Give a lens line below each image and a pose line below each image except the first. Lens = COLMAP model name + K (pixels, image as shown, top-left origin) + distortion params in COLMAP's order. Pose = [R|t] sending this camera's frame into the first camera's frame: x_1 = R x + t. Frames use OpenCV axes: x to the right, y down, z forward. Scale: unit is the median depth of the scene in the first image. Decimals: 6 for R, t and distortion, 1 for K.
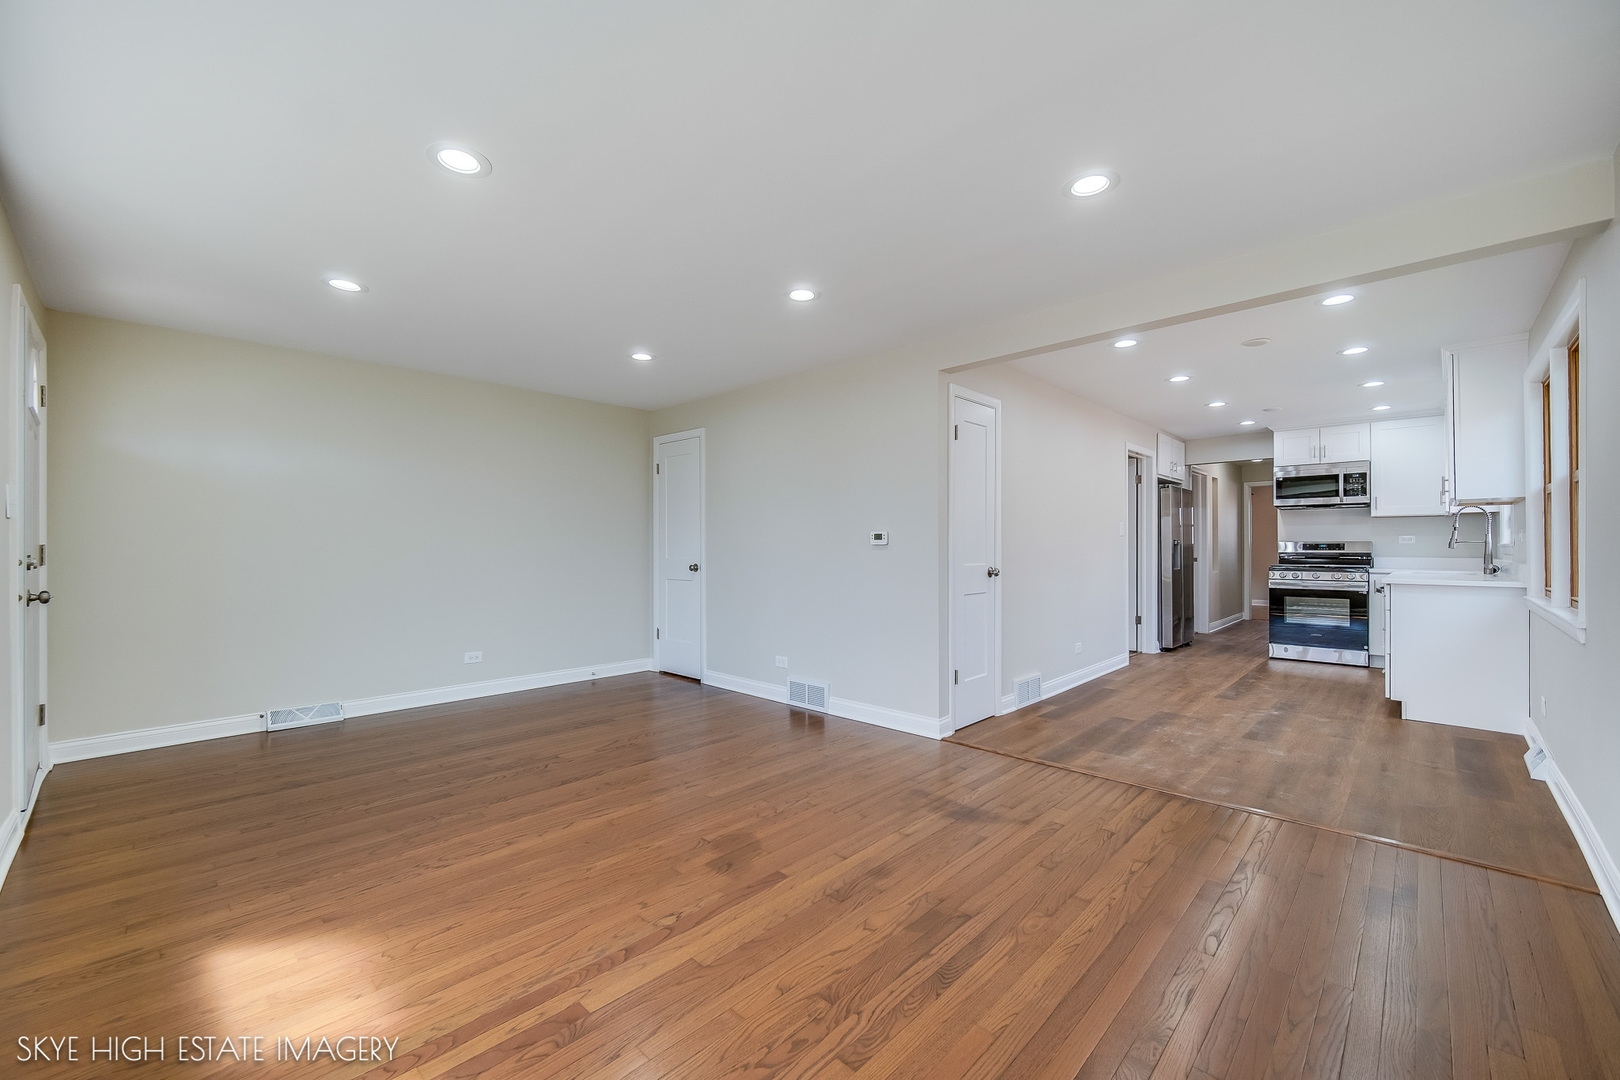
lens RADIAL K [[648.5, 0, 807.7], [0, 648.5, 540.6], [0, 0, 1]] dist [-0.014149, -0.000026]
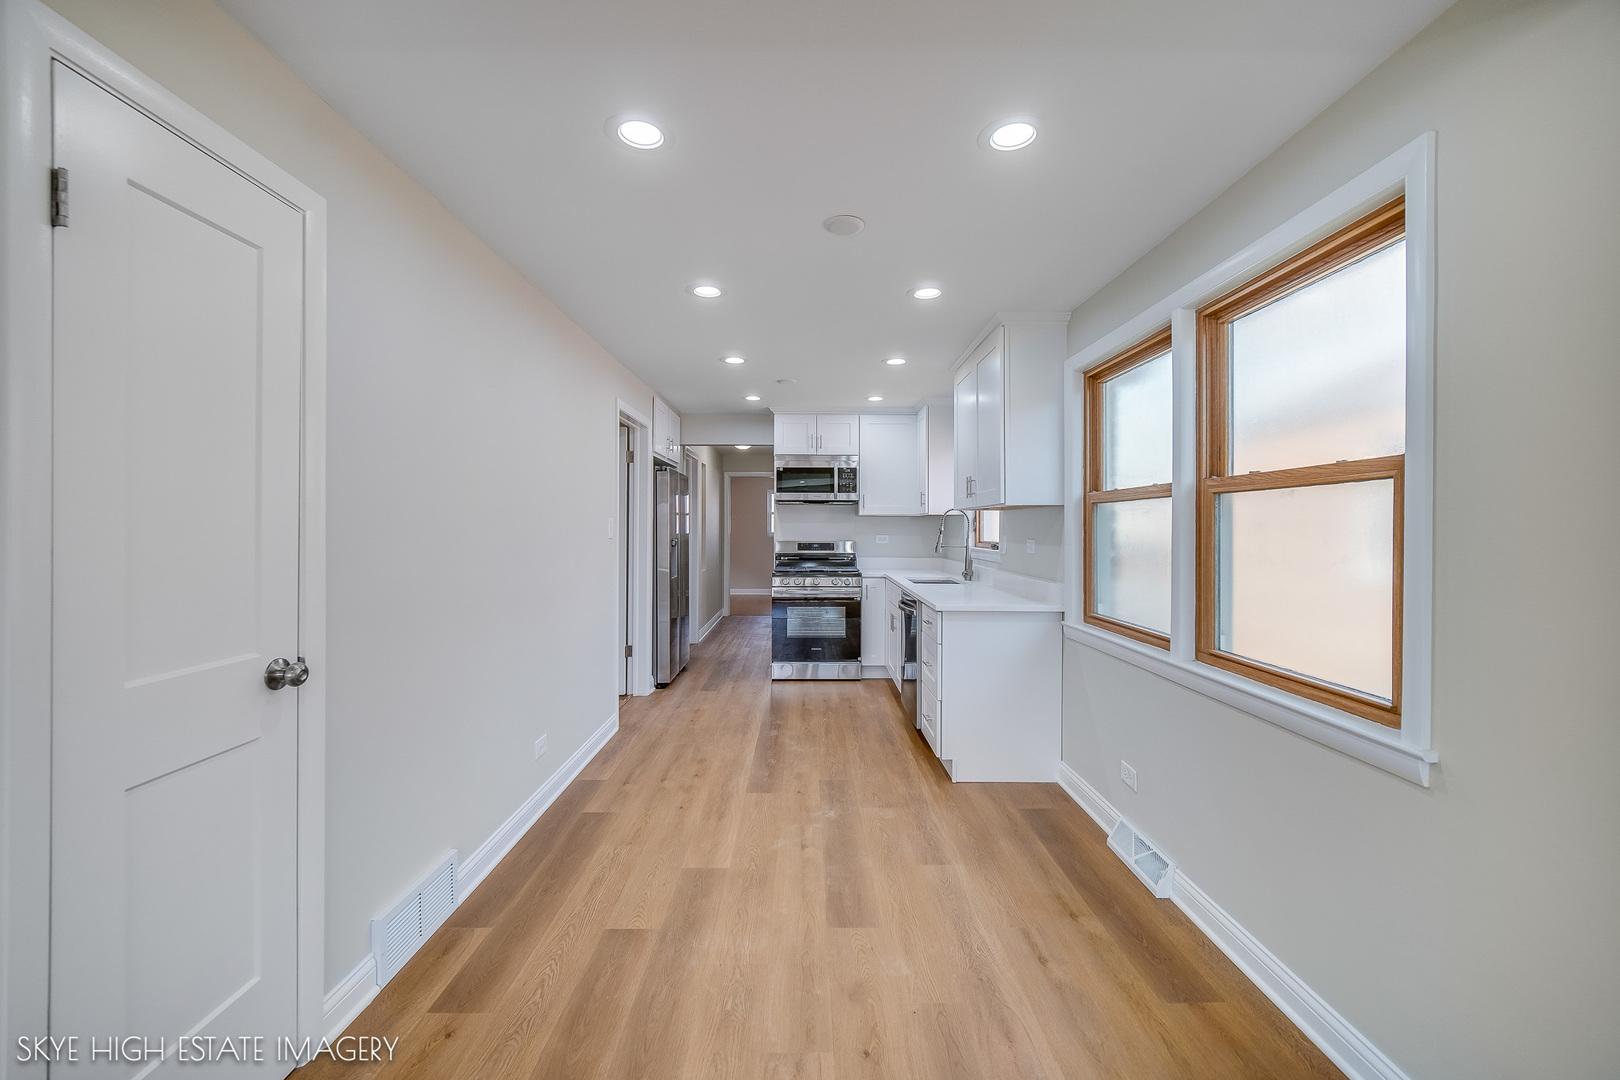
lens RADIAL K [[648.5, 0, 807.7], [0, 648.5, 540.6], [0, 0, 1]] dist [-0.014149, -0.000026]
pose [[0.719718, -0.008332, 0.694216, 0.166691], [-0.013358, 0.999577, 0.025846, -0.024434], [-0.694138, -0.027875, 0.719302, 0.372160]]
